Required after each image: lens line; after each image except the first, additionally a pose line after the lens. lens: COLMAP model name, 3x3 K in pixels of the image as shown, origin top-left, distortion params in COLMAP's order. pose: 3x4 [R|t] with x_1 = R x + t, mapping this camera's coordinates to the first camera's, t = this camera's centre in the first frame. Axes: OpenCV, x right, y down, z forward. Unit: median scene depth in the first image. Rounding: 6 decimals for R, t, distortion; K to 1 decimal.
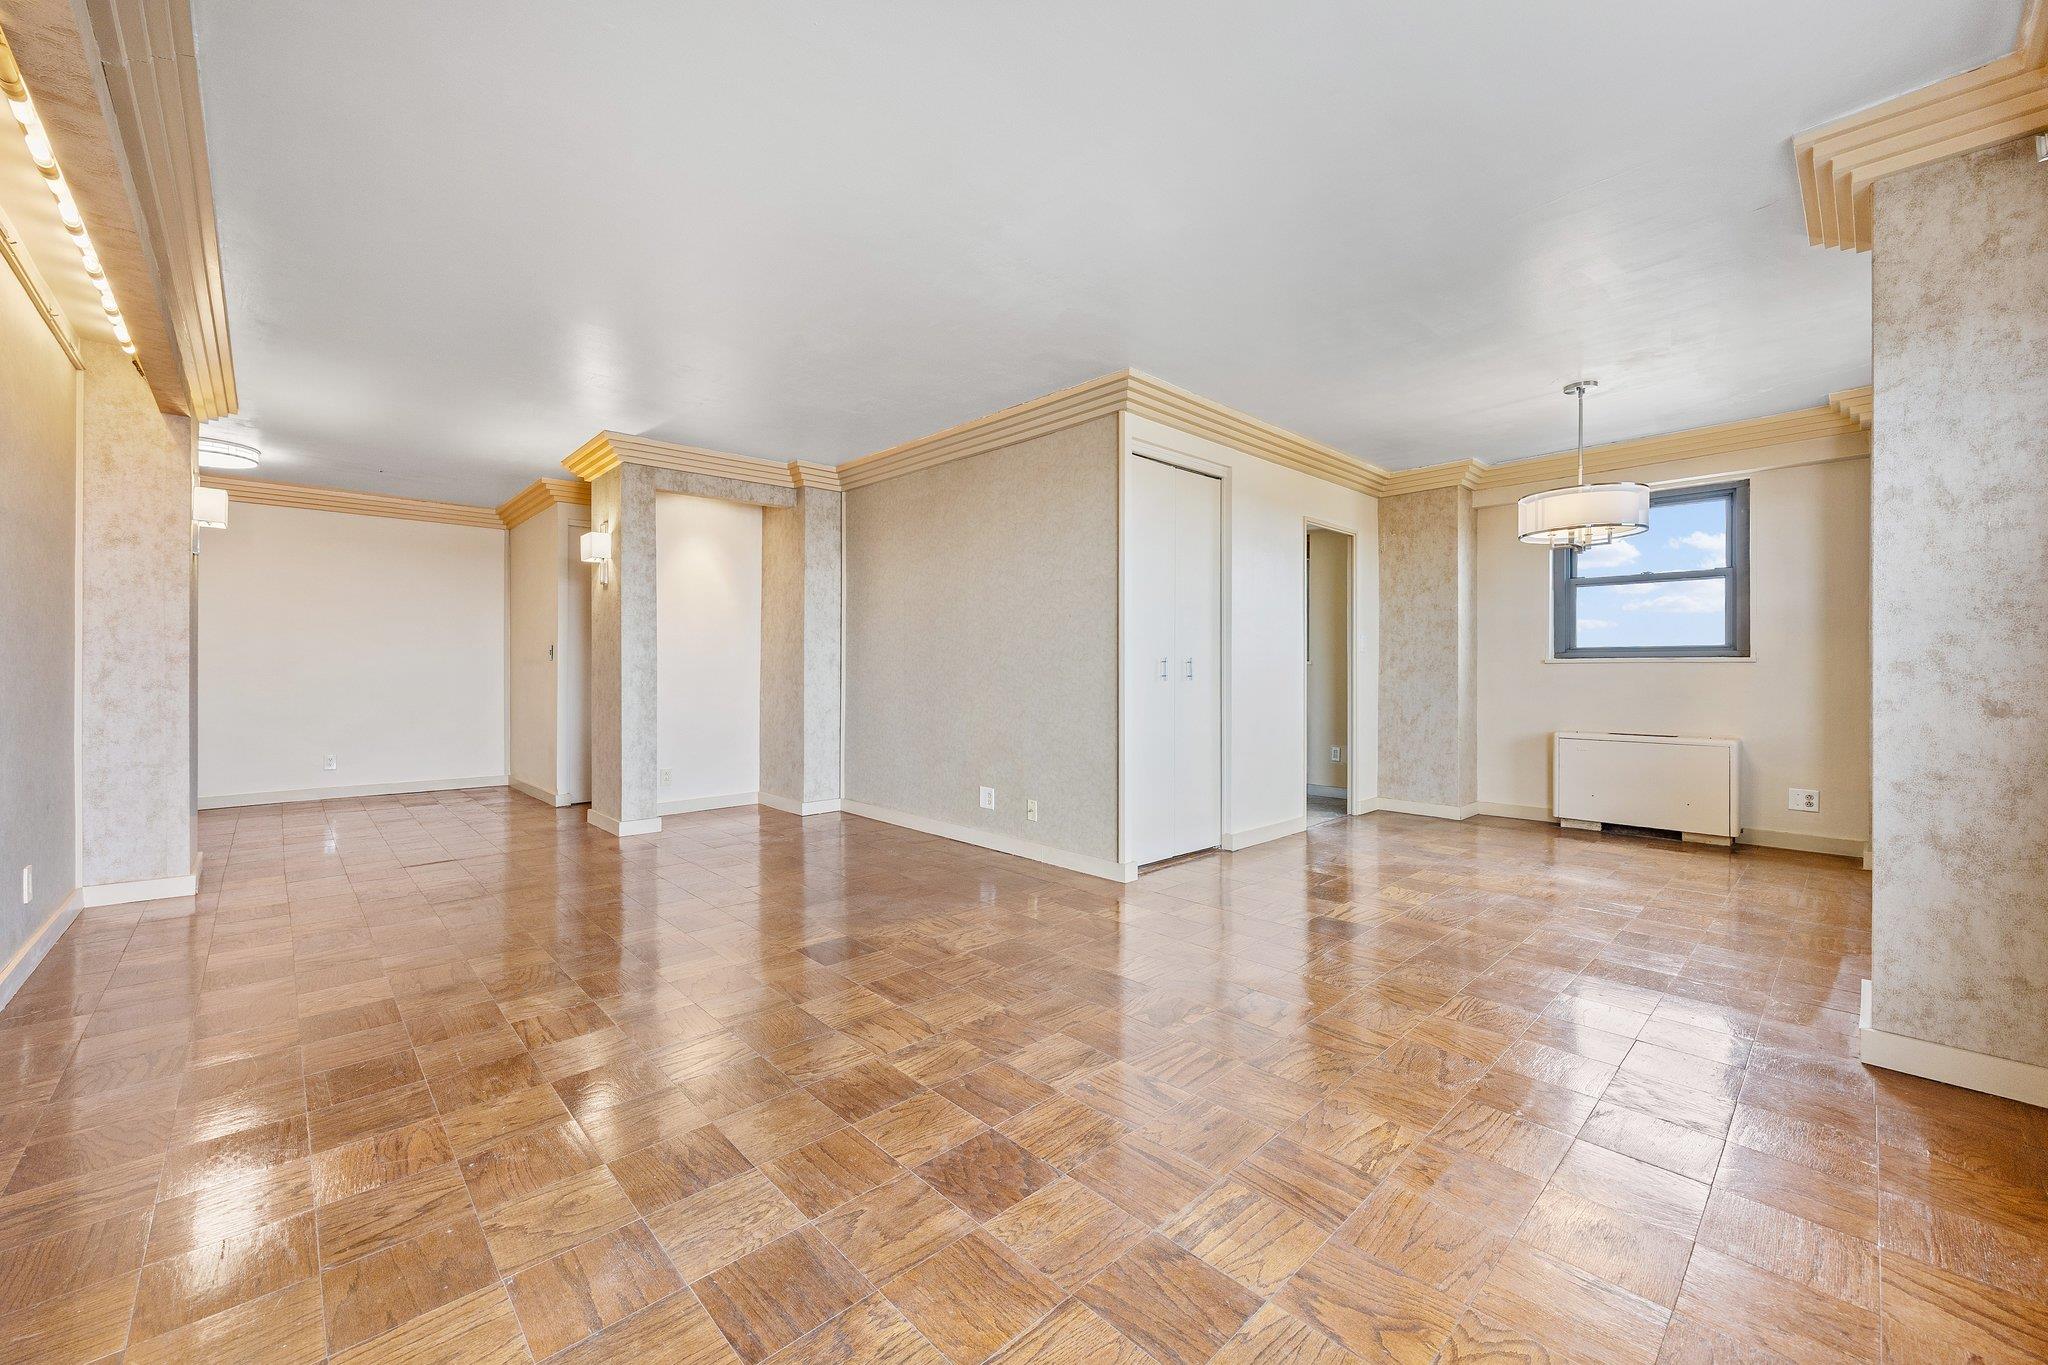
lens RADIAL K [[791.3, 0, 1019.8], [0, 791.3, 673.1], [0, 0, 1]] dist [0.001084, 0.000242]
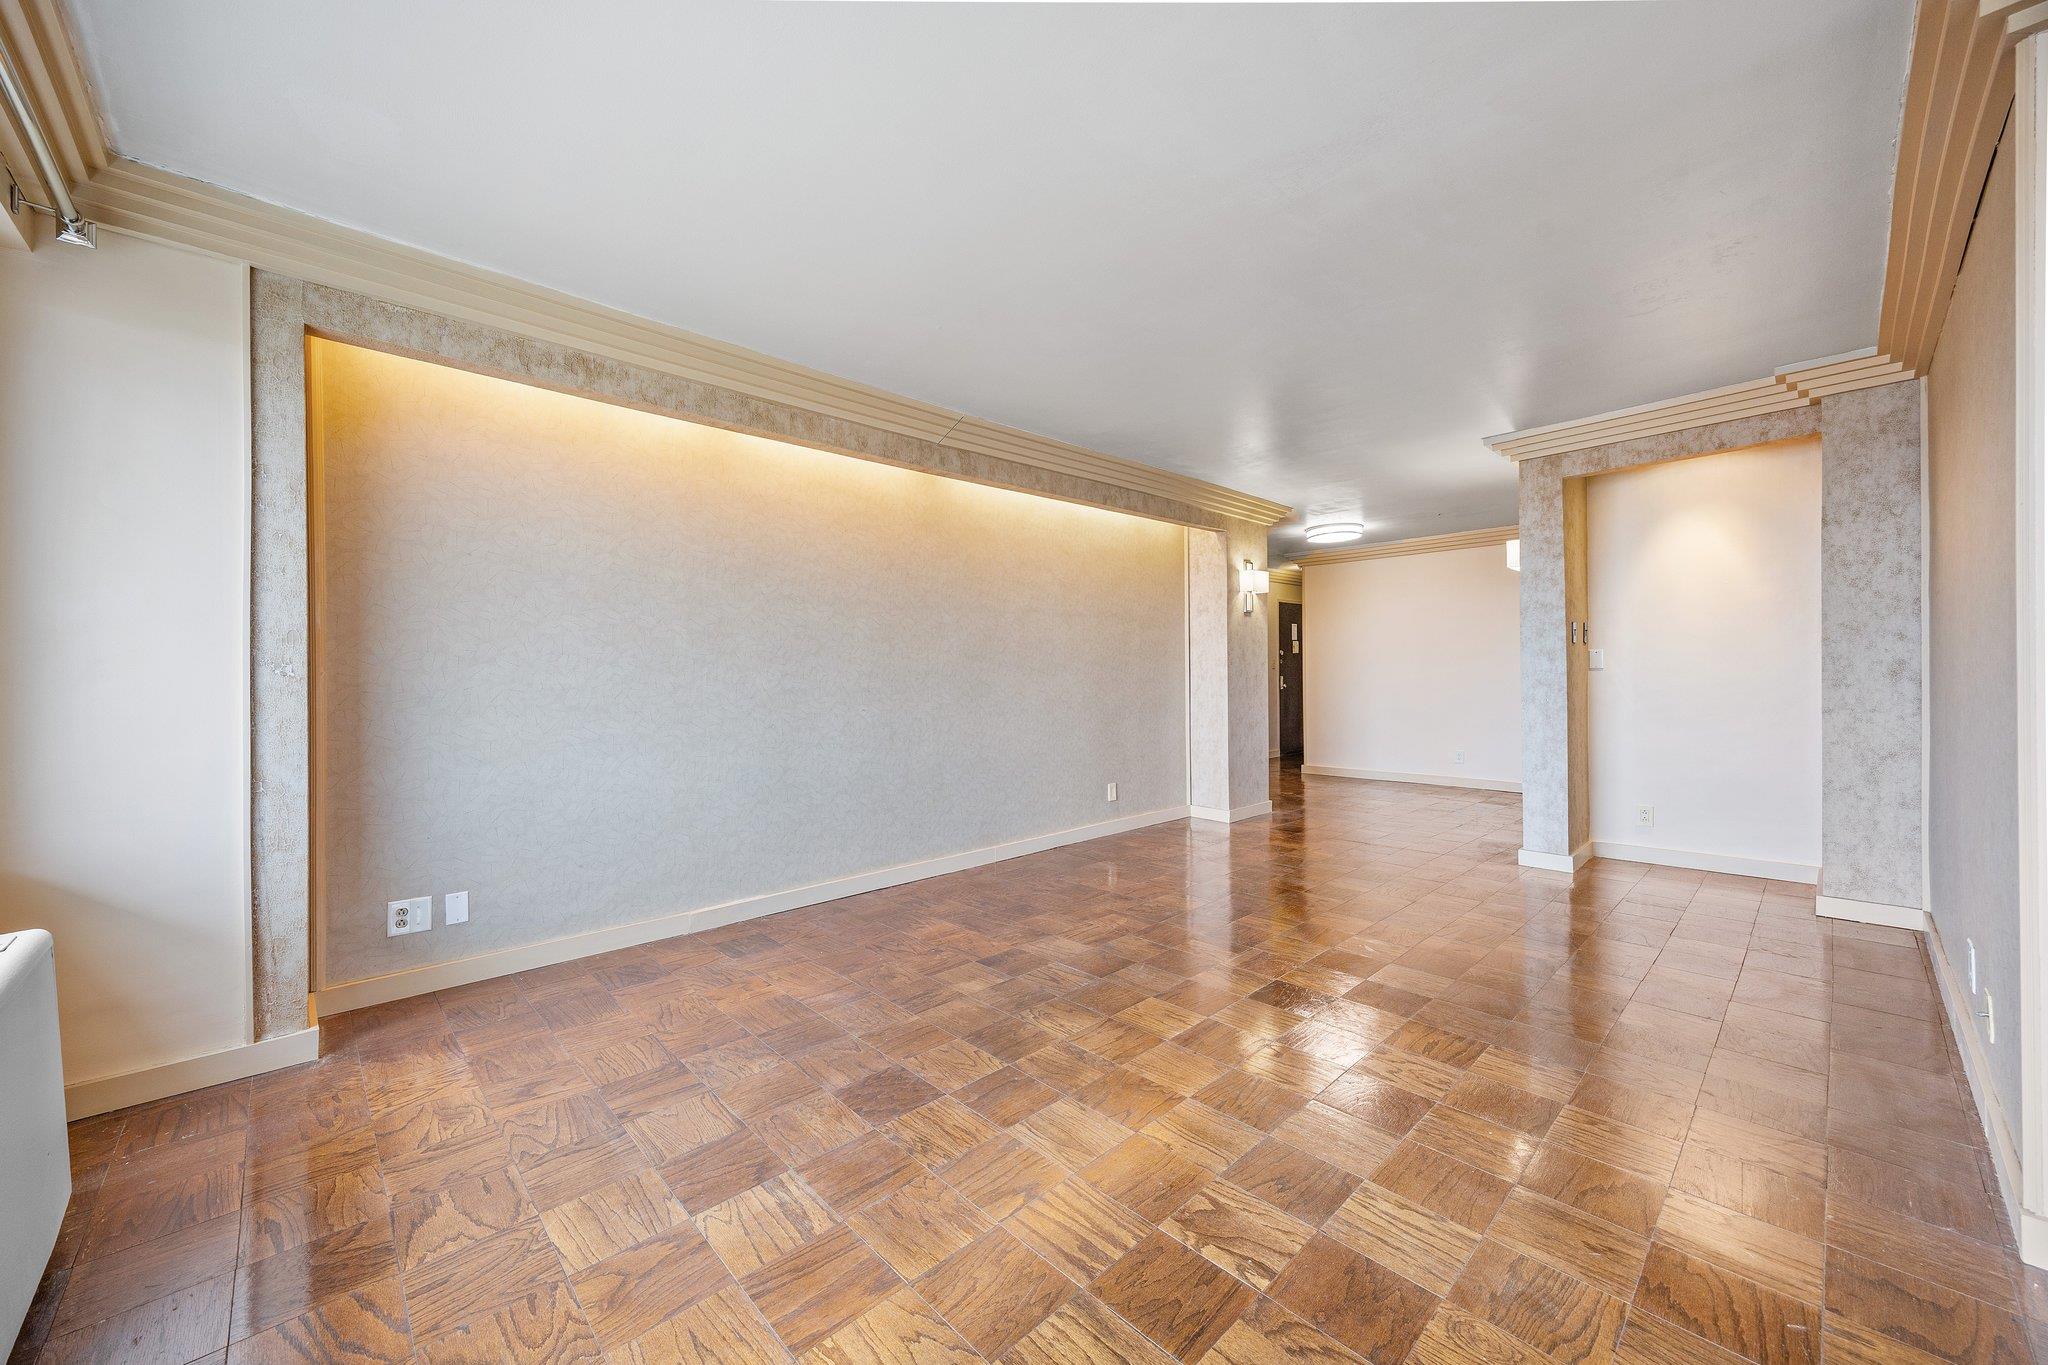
lens RADIAL K [[791.3, 0, 1023.0], [0, 791.3, 673.8], [0, 0, 1]] dist [0.001084, 0.000242]
pose [[0.001176, -0.002404, -0.999996, 1.157272], [0.001307, 0.999996, -0.002403, -0.049743], [0.999998, -0.001304, 0.001180, 1.123971]]
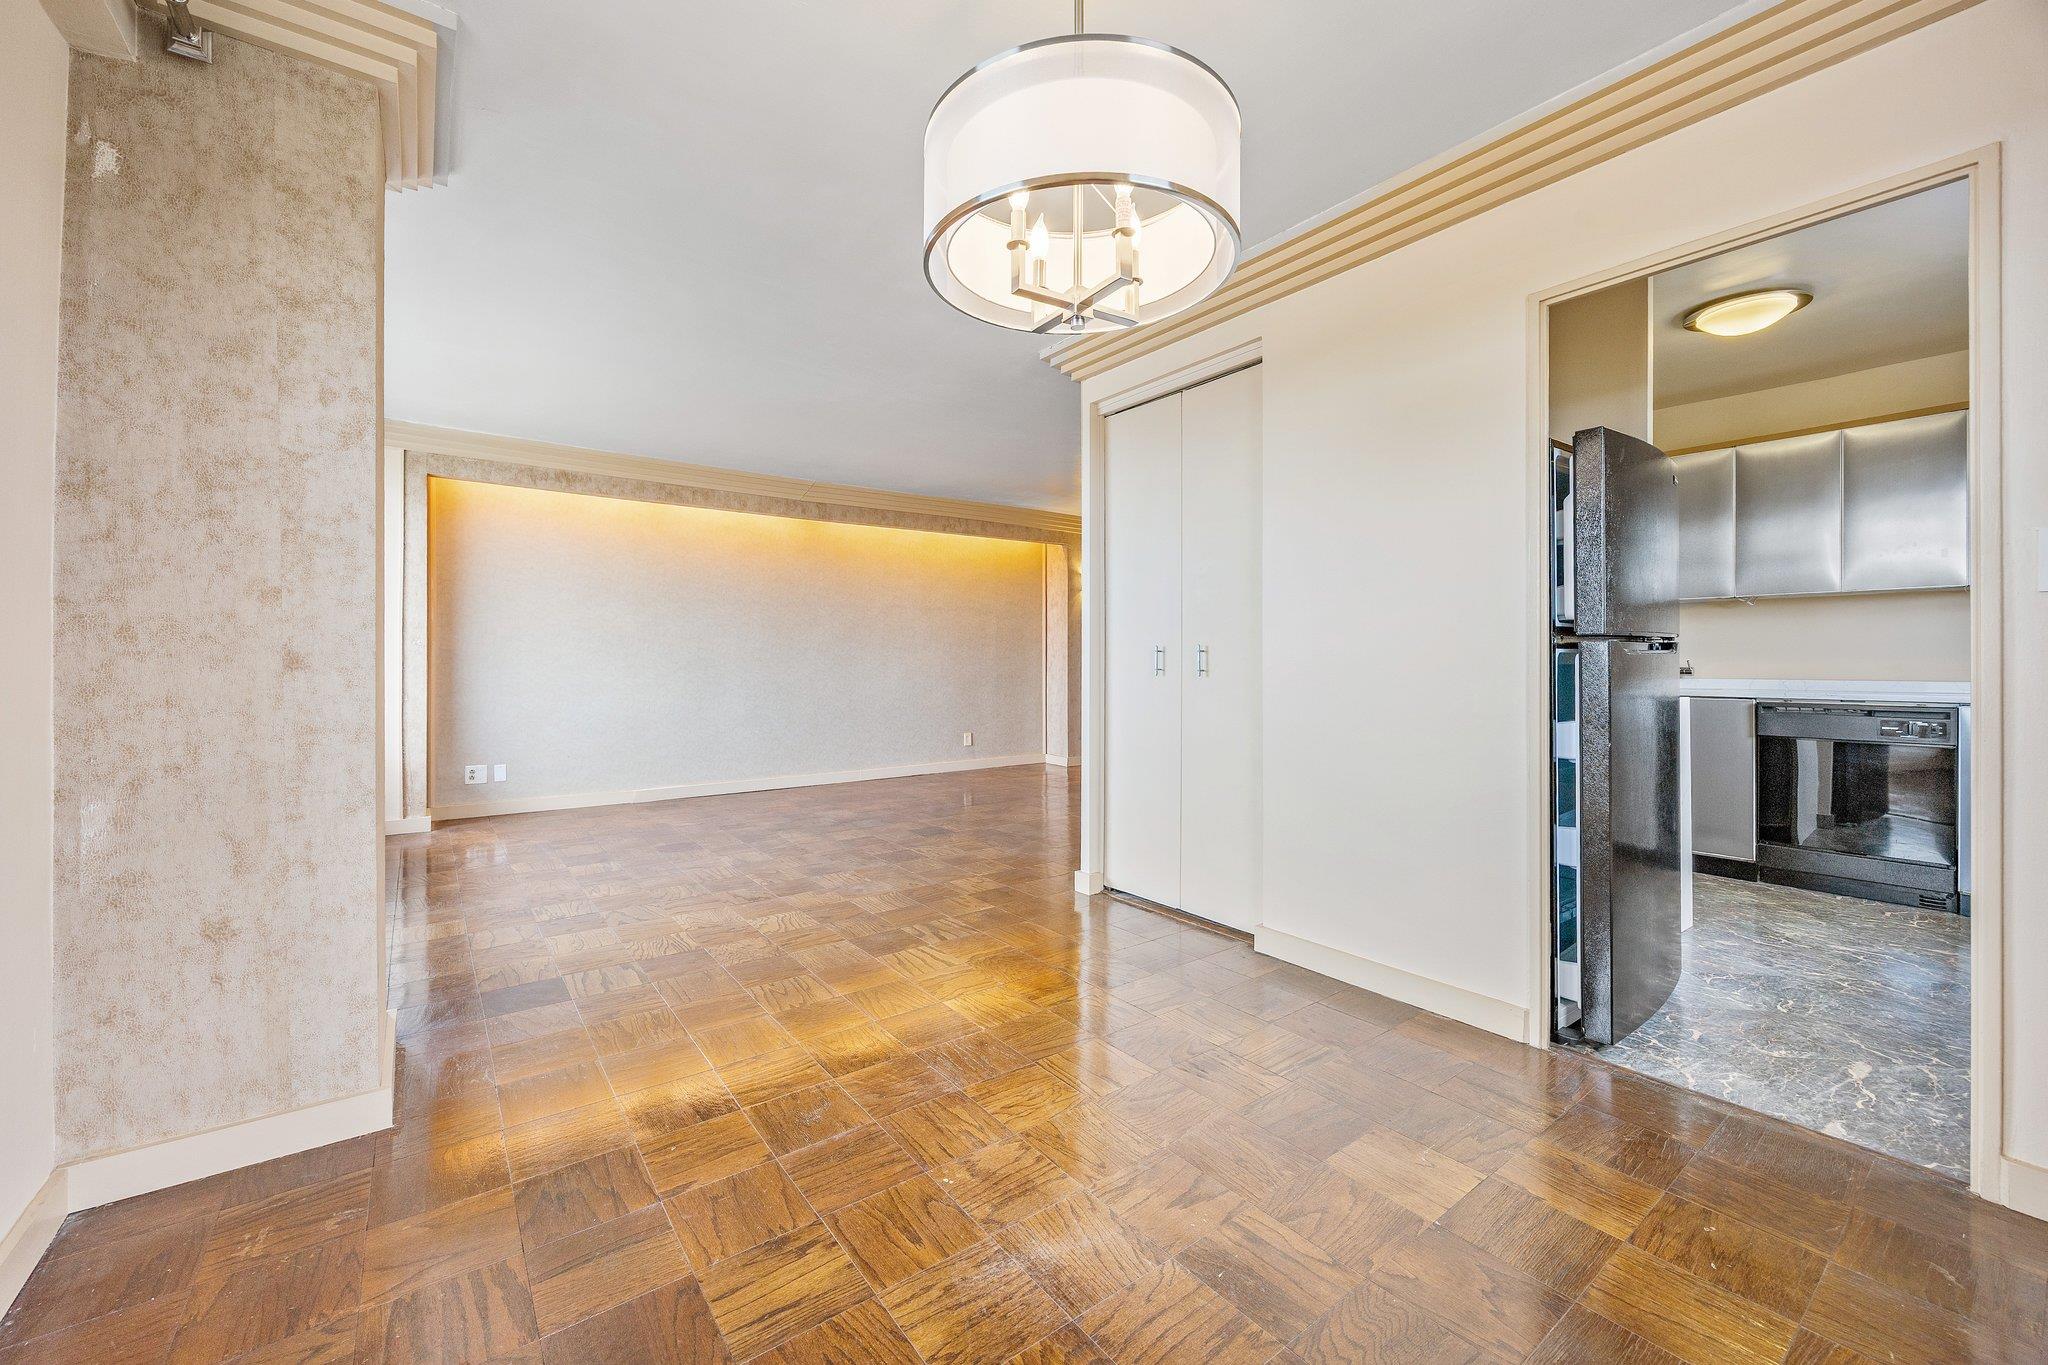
lens RADIAL K [[791.3, 0, 989.7], [0, 791.3, 659.8], [0, 0, 1]] dist [0.001084, 0.000242]
pose [[-0.122653, 0.000806, -0.992449, 2.524501], [-0.007912, 0.999967, 0.001790, -0.016187], [0.992418, 0.008071, -0.122643, 2.397547]]
